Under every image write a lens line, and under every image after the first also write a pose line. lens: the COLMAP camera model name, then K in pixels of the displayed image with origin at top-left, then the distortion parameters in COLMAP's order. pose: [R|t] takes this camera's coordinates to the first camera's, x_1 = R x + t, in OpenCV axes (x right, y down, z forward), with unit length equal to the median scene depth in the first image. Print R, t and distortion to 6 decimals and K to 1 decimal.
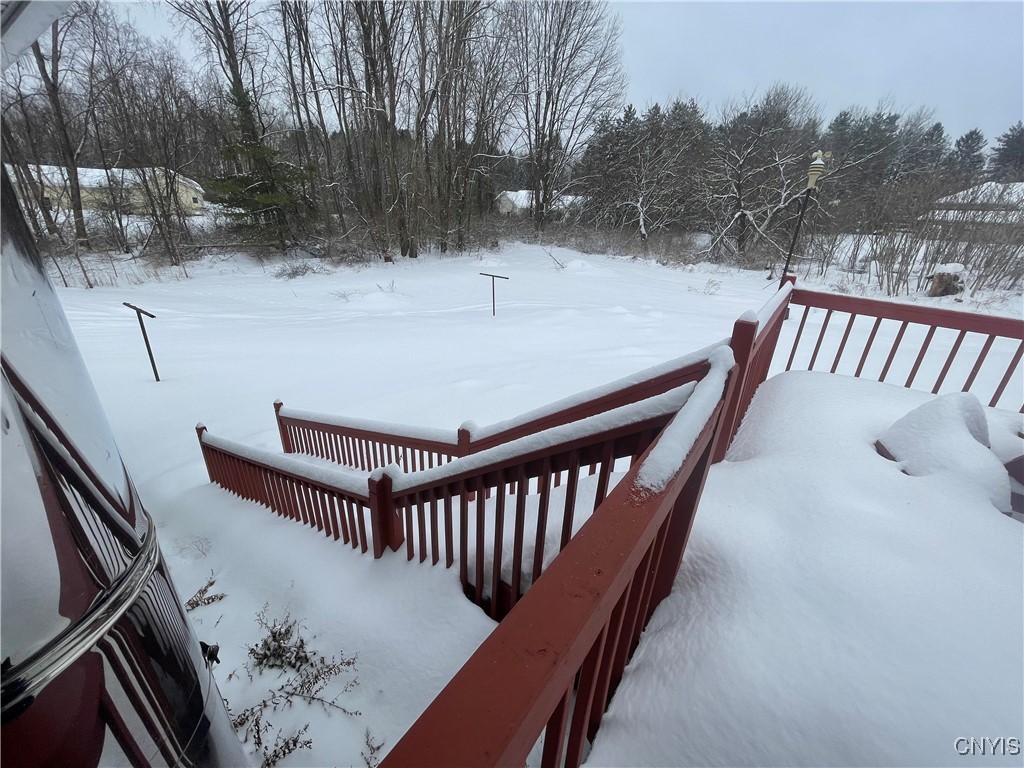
lens RADIAL K [[412.9, 0, 509.7], [0, 412.9, 385.0], [0, 0, 1]] dist [-0.008756, 0.000043]
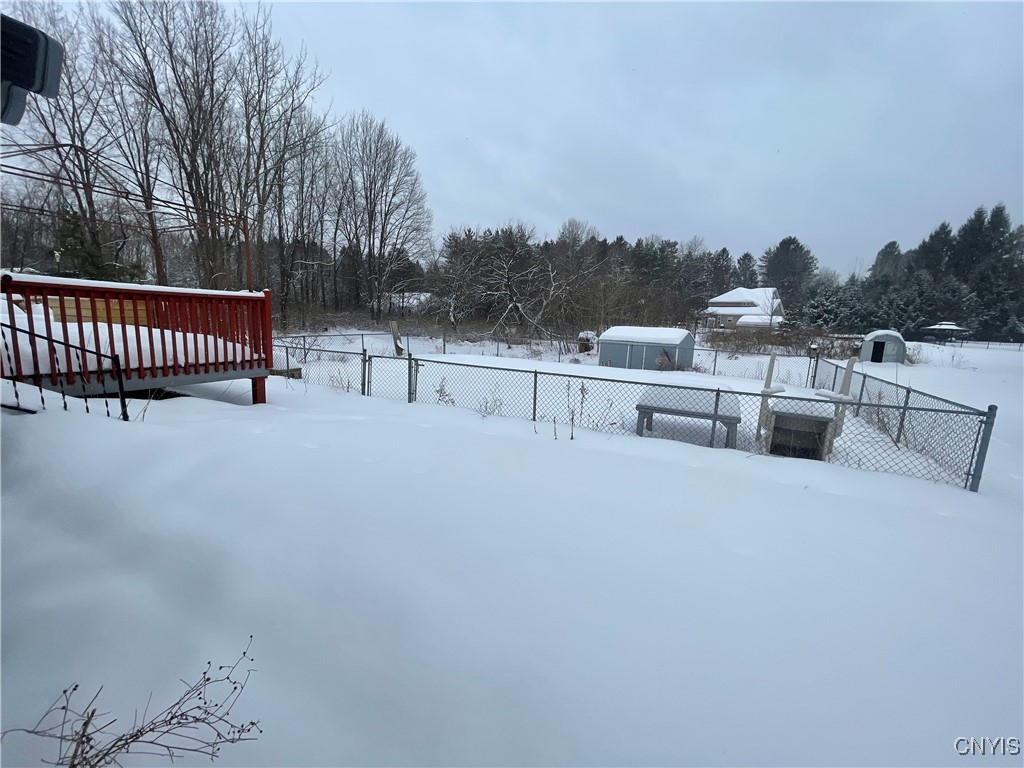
lens RADIAL K [[412.9, 0, 512.7], [0, 412.9, 385.5], [0, 0, 1]] dist [-0.008756, 0.000043]
pose [[0.986404, -0.026000, 0.162270, 0.269023], [0.062178, 0.973049, -0.222058, 0.096829], [-0.152123, 0.229128, 0.961436, -0.162364]]
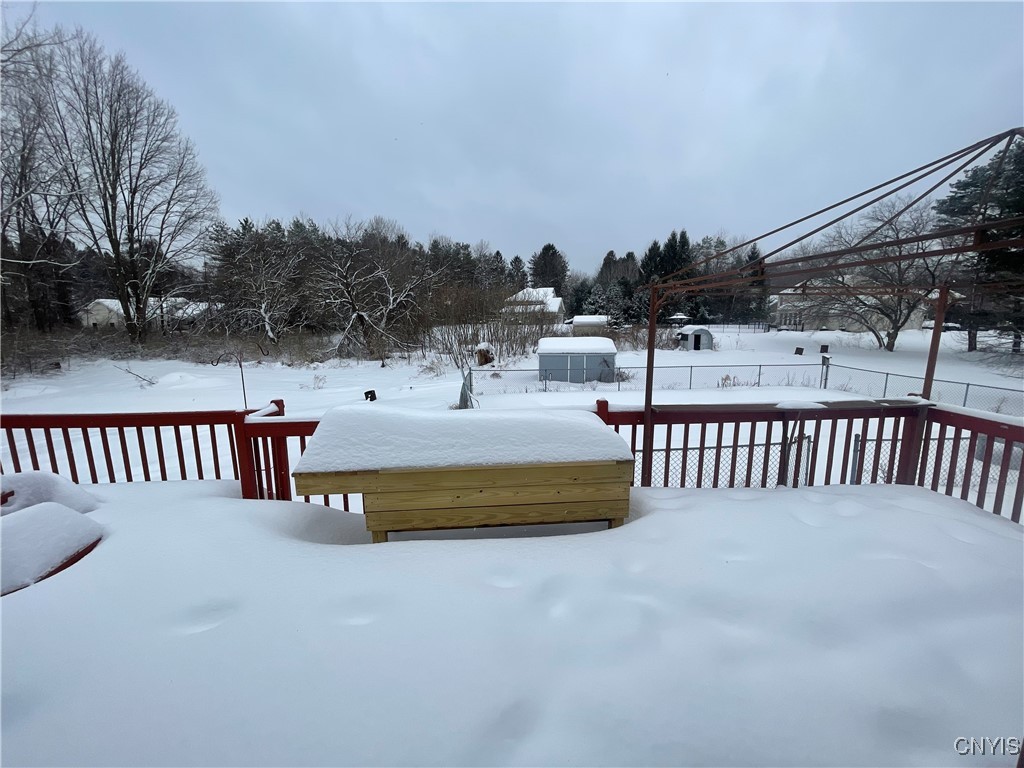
lens RADIAL K [[412.9, 0, 509.9], [0, 412.9, 386.3], [0, 0, 1]] dist [-0.008756, 0.000043]
pose [[0.751486, -0.149847, 0.642506, 0.090886], [0.287860, 0.950749, -0.114950, 0.020907], [-0.593637, 0.271336, 0.757609, -0.054411]]
